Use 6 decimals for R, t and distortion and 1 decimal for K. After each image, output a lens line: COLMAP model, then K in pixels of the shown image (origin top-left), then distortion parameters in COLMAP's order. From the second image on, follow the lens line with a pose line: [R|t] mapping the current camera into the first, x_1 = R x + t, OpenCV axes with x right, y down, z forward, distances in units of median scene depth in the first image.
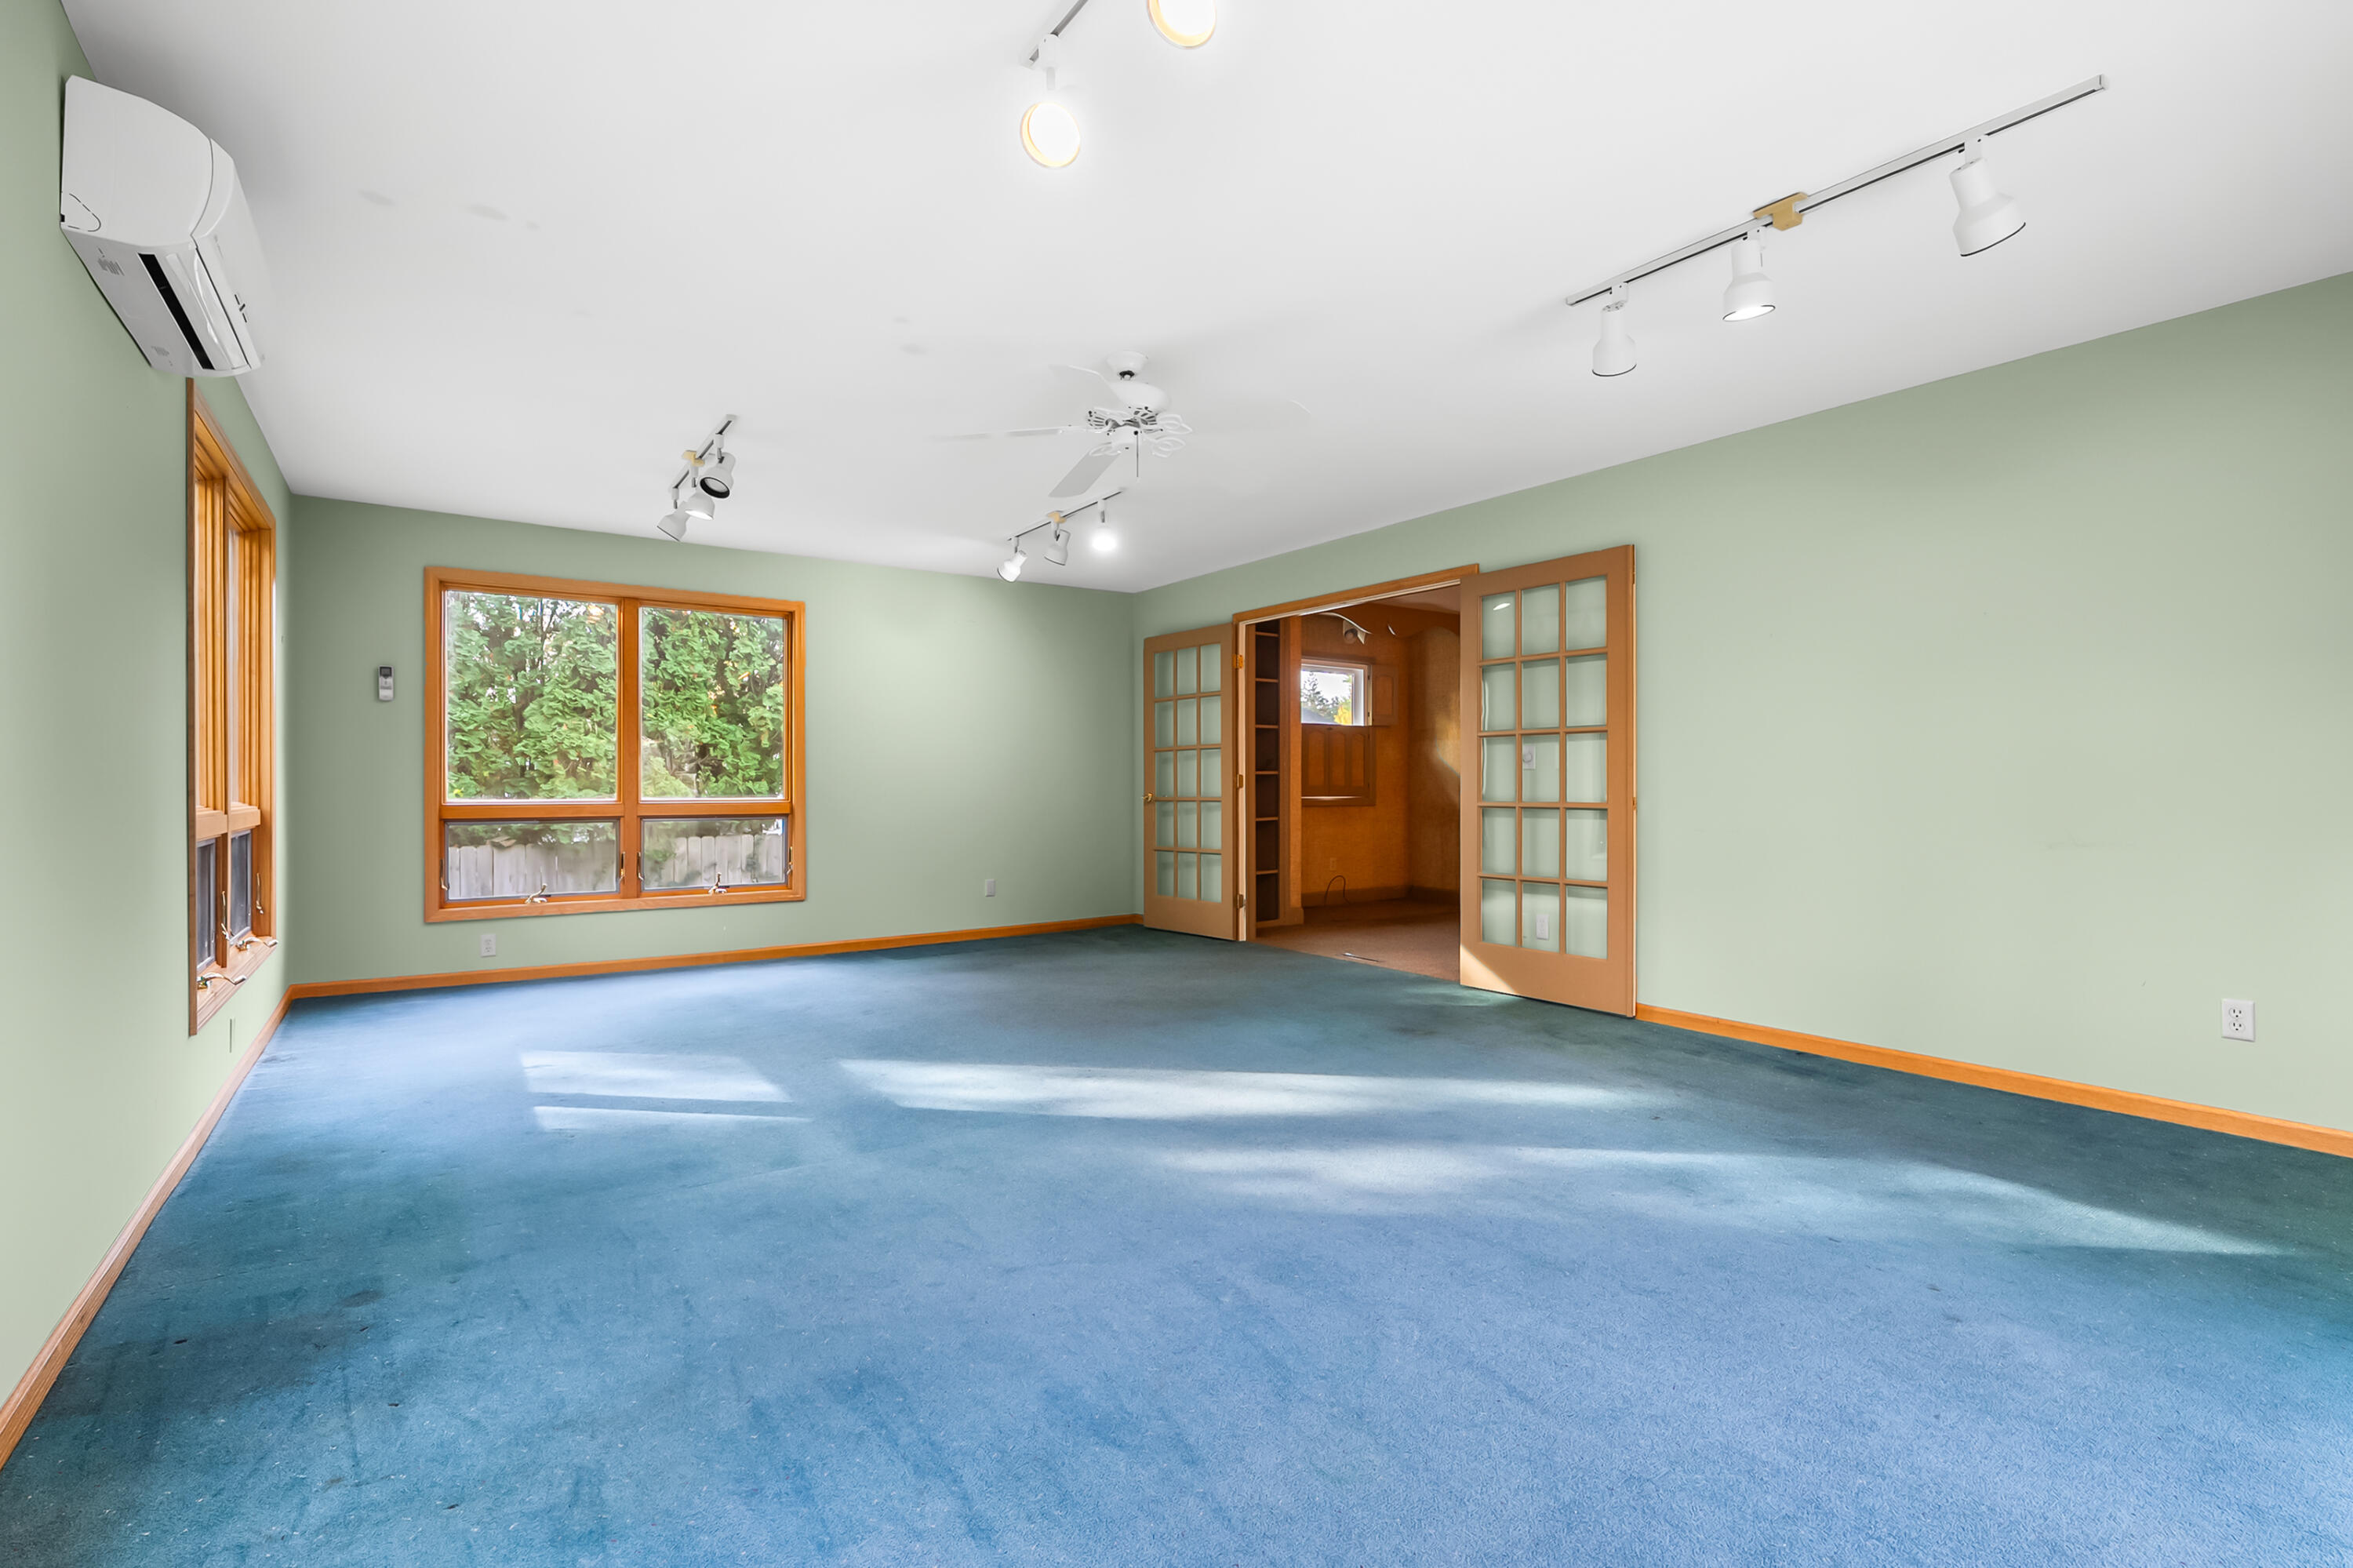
lens RADIAL K [[1077.0, 0, 1176.5], [0, 1077.0, 784.0], [0, 0, 1]] dist [0.002340, 0.000328]
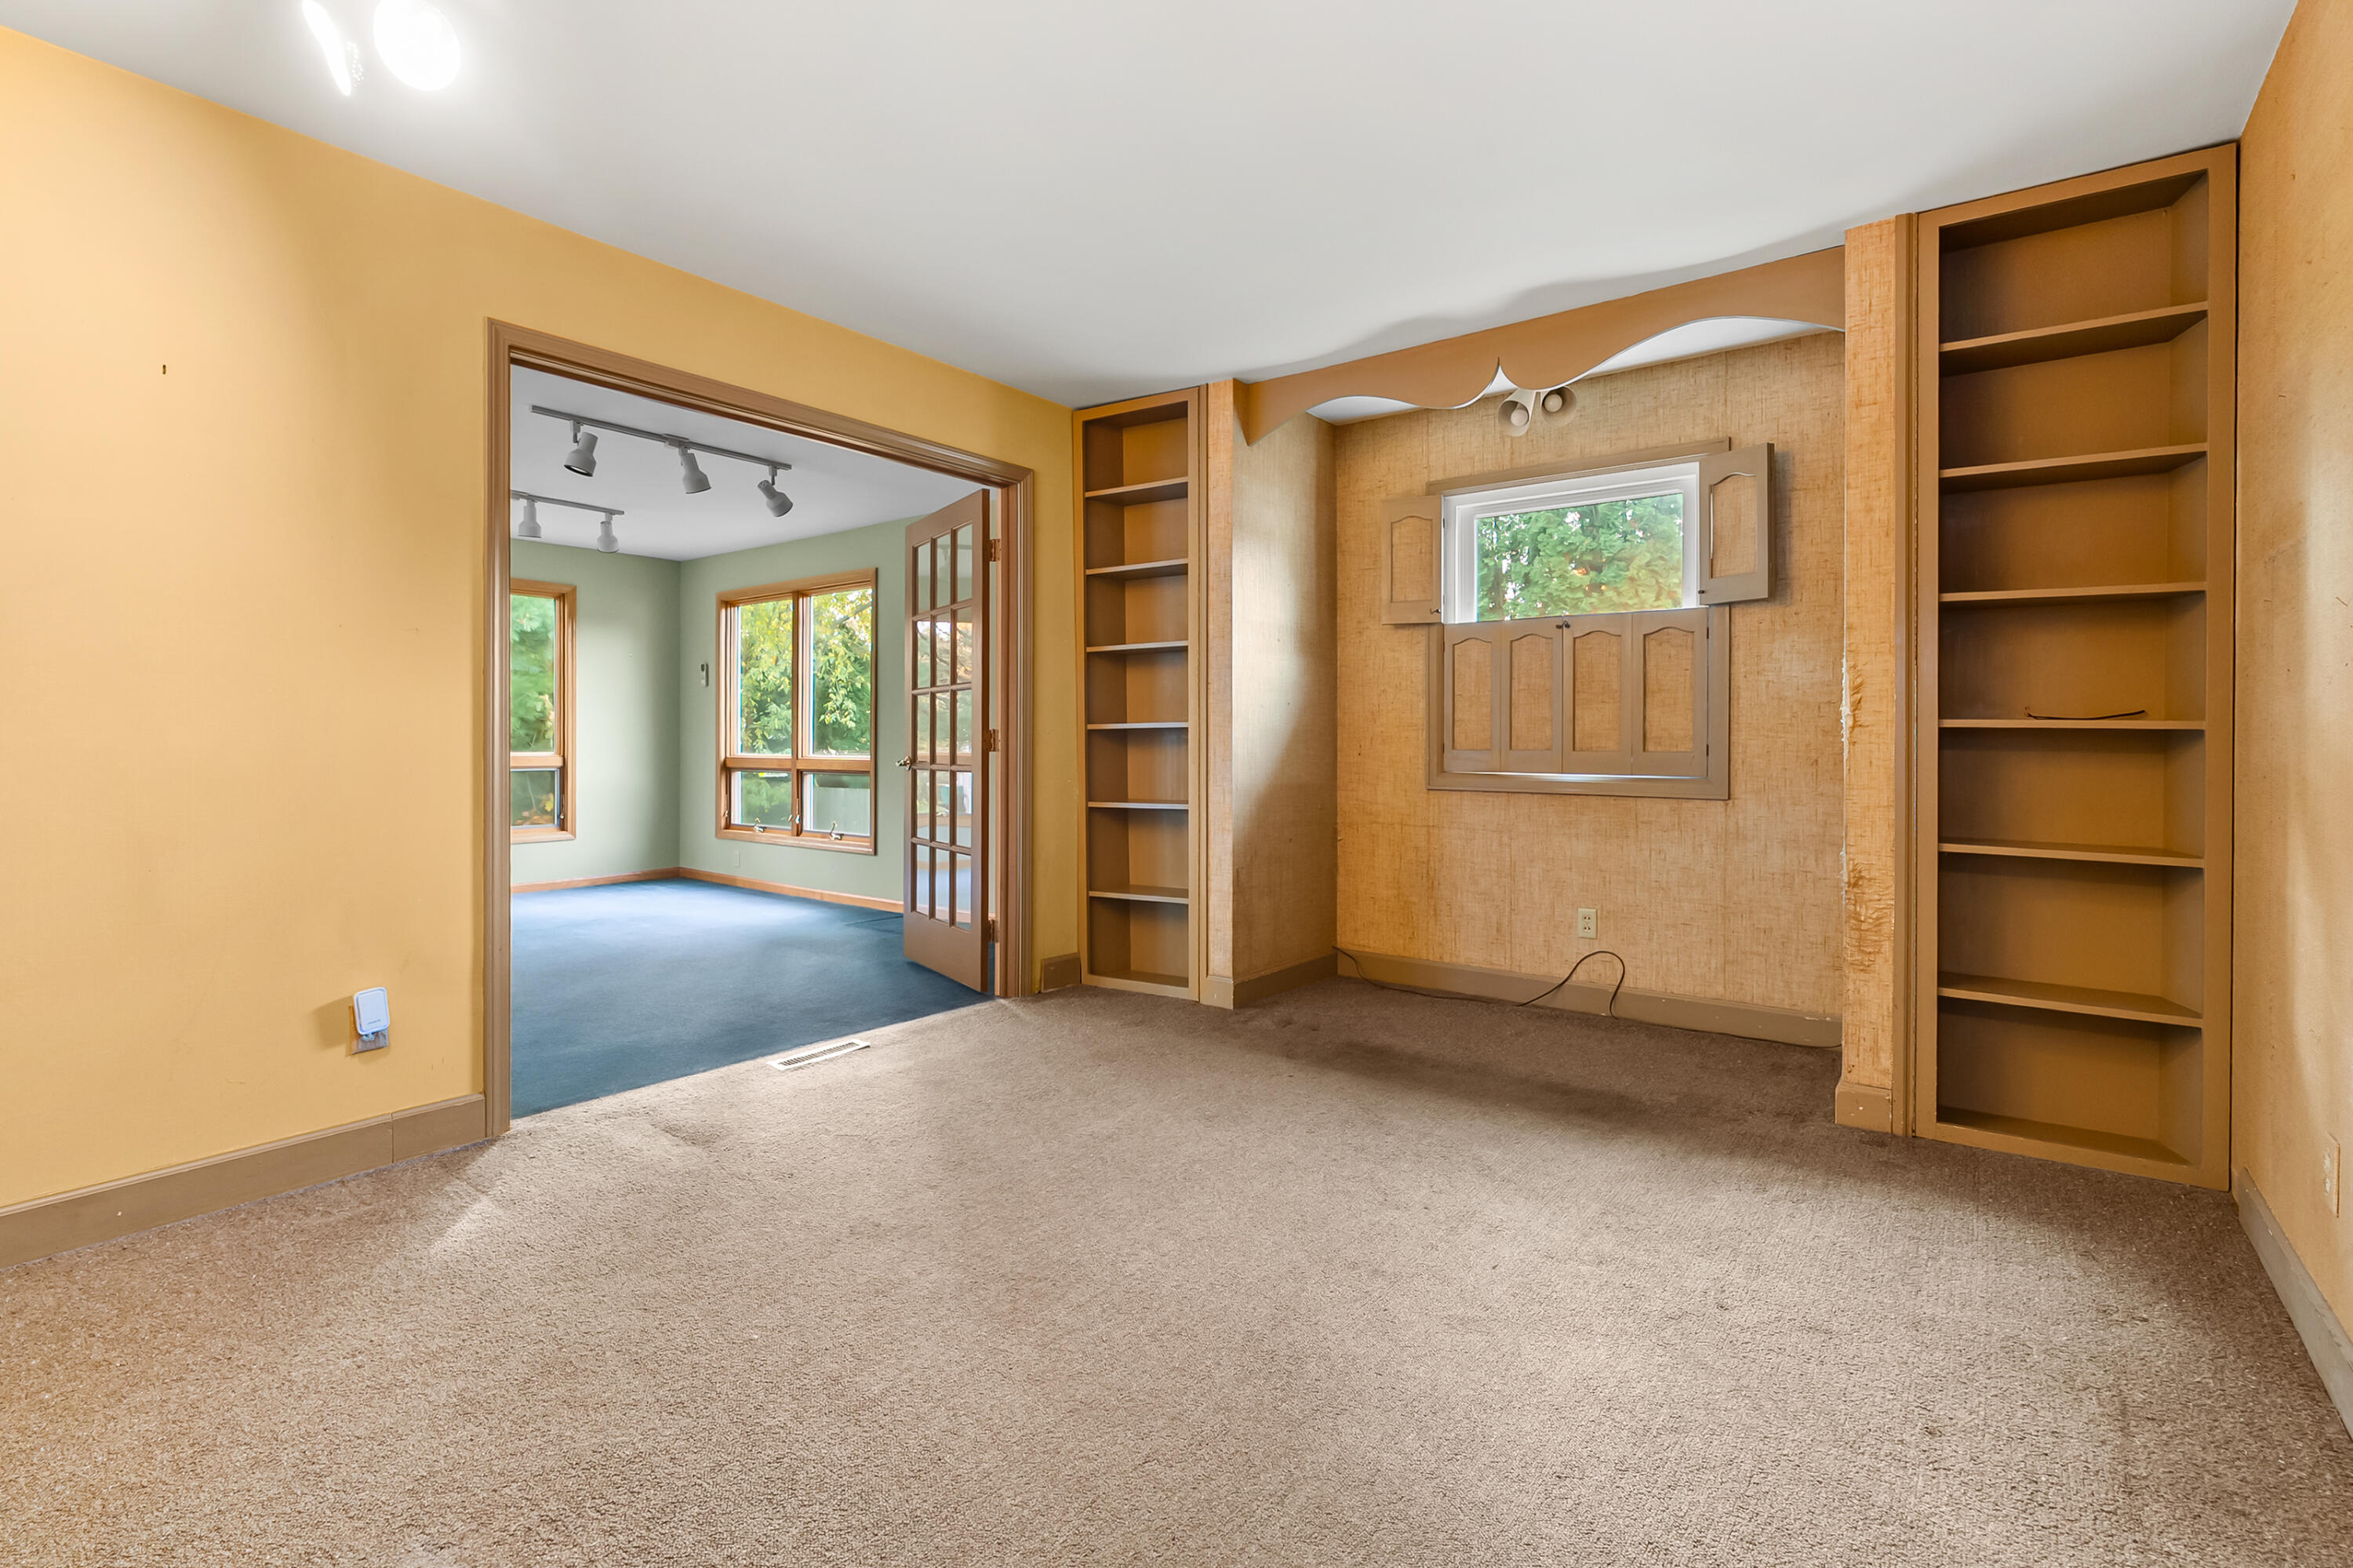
lens RADIAL K [[1070.6, 0, 1182.2], [0, 1070.6, 746.7], [0, 0, 1]] dist [-0.001061, 0.000222]
pose [[0.306952, 0.007090, -0.951698, 0.686544], [-0.001901, 0.999975, 0.006836, -0.004425], [0.951723, -0.000289, 0.306958, 0.916051]]
